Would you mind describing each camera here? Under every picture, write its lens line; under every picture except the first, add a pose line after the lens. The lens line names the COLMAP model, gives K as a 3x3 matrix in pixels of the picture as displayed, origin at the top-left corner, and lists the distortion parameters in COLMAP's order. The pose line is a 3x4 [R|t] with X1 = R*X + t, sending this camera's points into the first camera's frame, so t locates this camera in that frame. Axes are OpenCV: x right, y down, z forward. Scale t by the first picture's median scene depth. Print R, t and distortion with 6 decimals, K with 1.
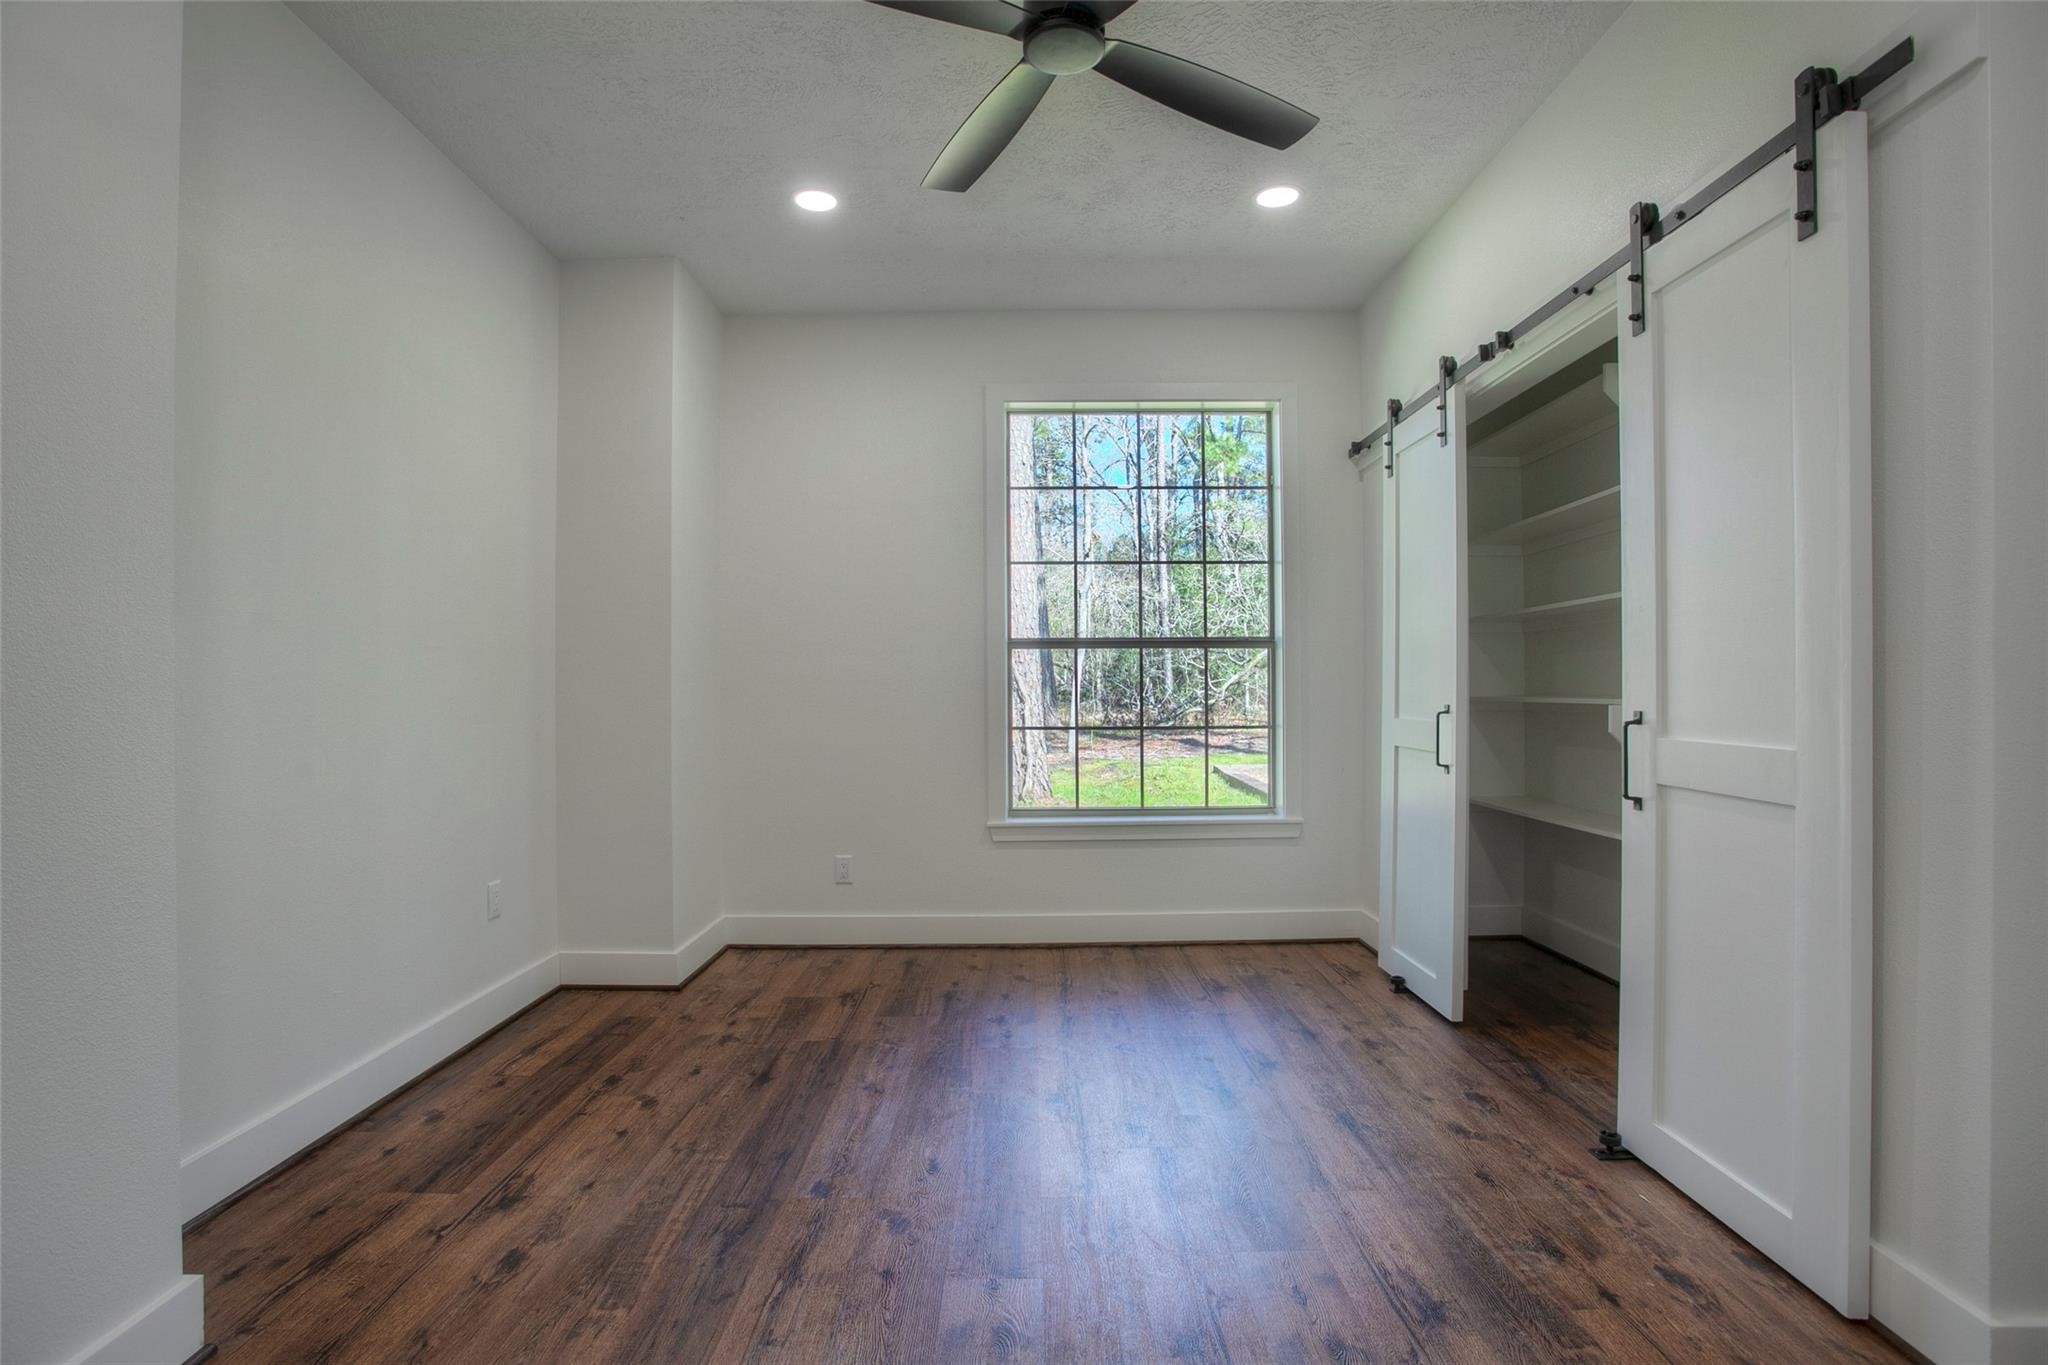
lens RADIAL K [[1013.4, 0, 1049.4], [0, 1013.4, 673.7], [0, 0, 1]] dist [-0.078924, 0.037960]
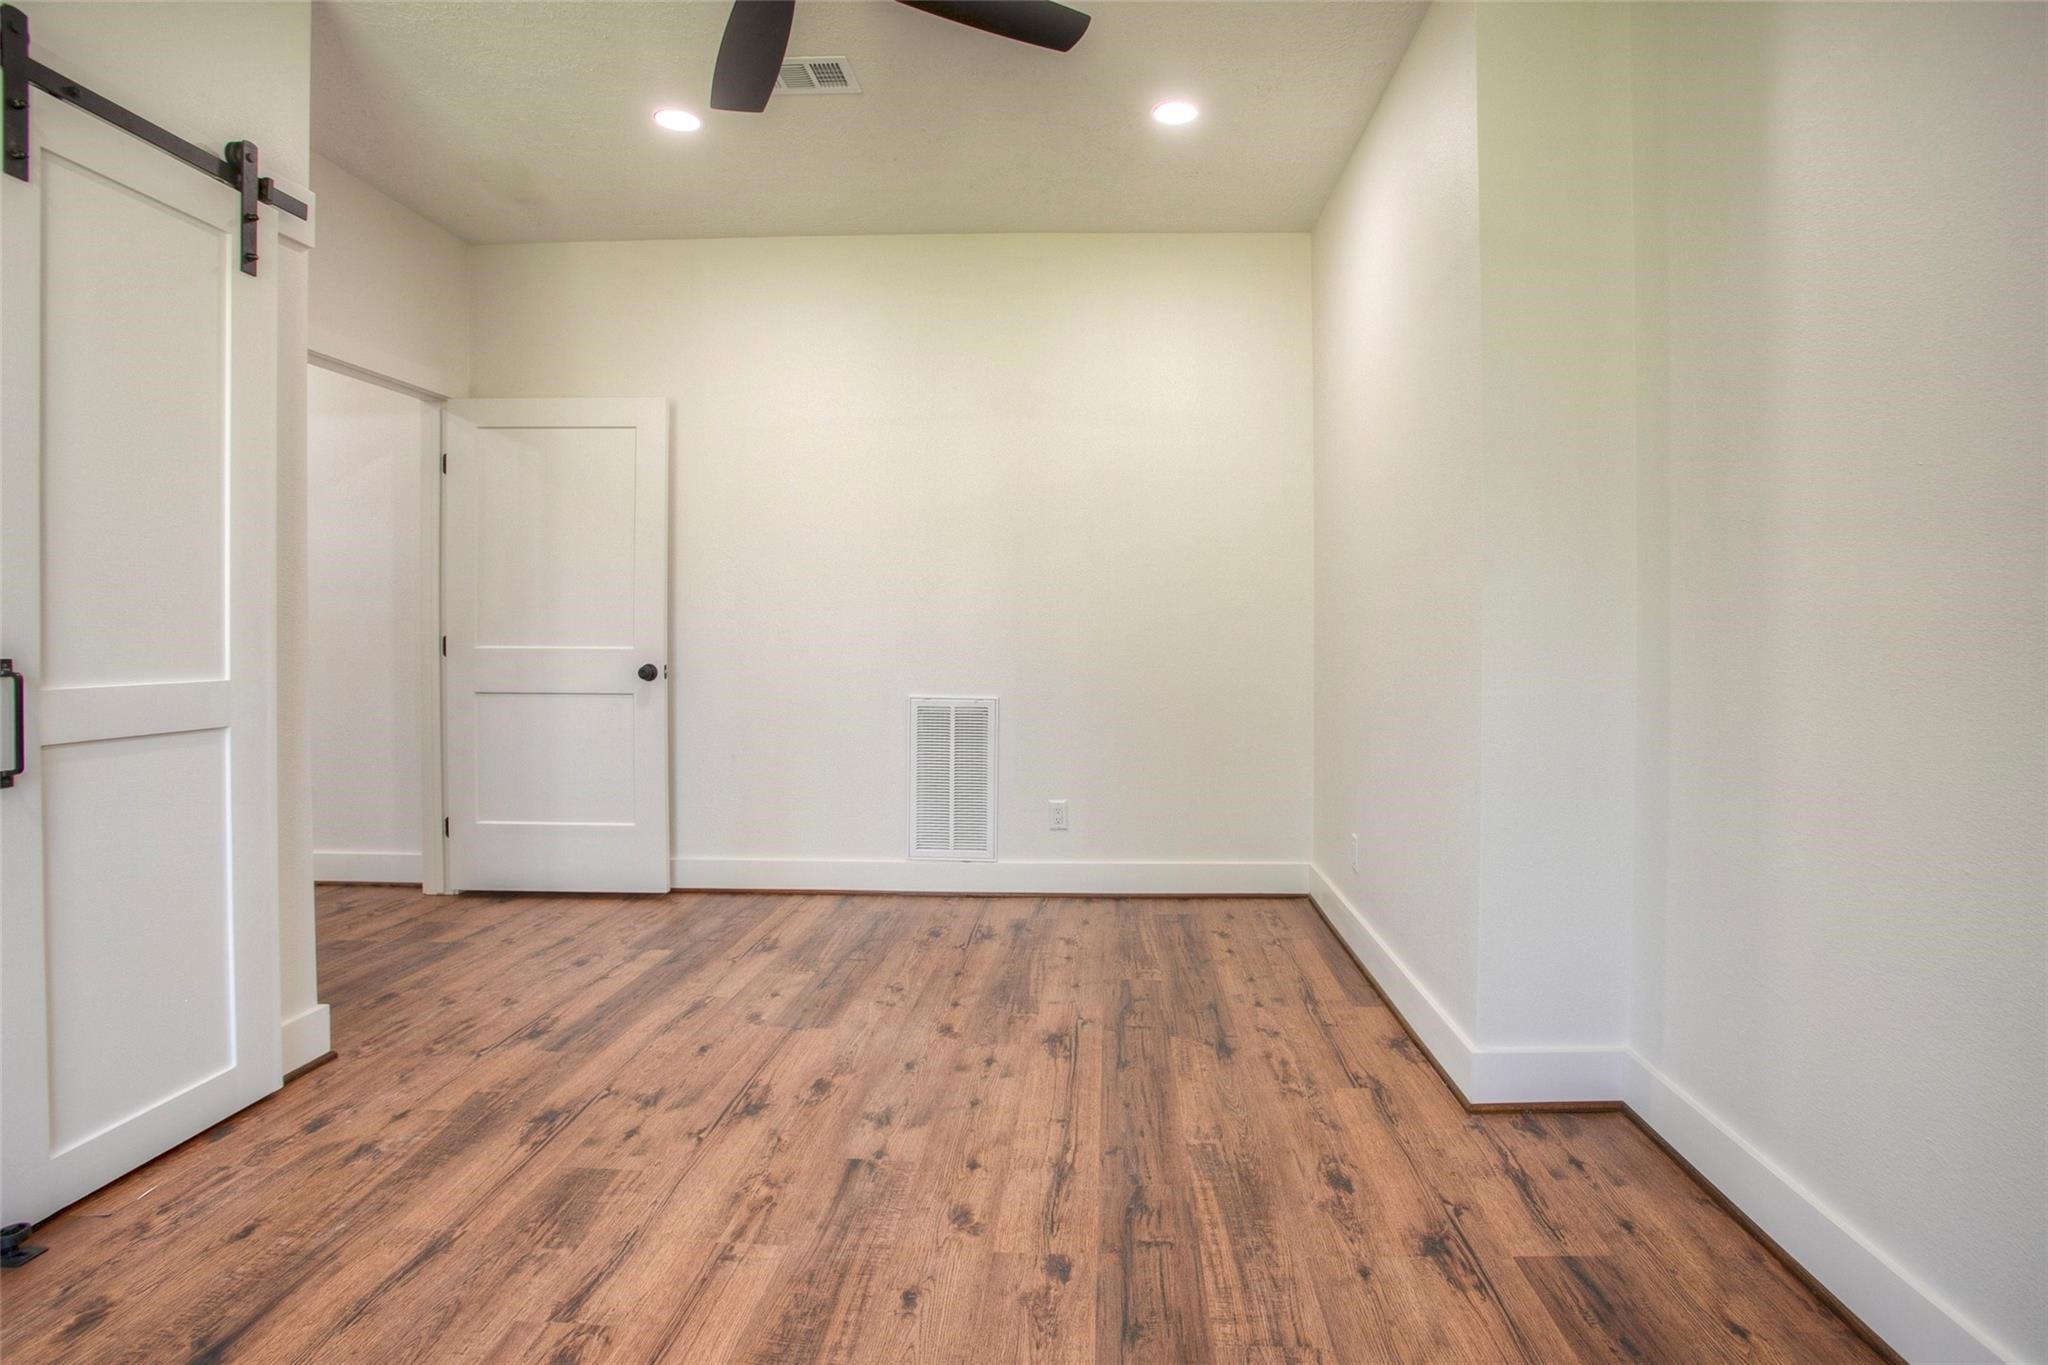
lens RADIAL K [[1013.4, 0, 1049.4], [0, 1013.4, 673.7], [0, 0, 1]] dist [-0.078924, 0.037960]
pose [[-0.997182, 0.001469, 0.075004, -0.310869], [0.003918, 0.999464, 0.032504, 0.033520], [-0.074916, 0.032706, -0.996653, 1.942254]]
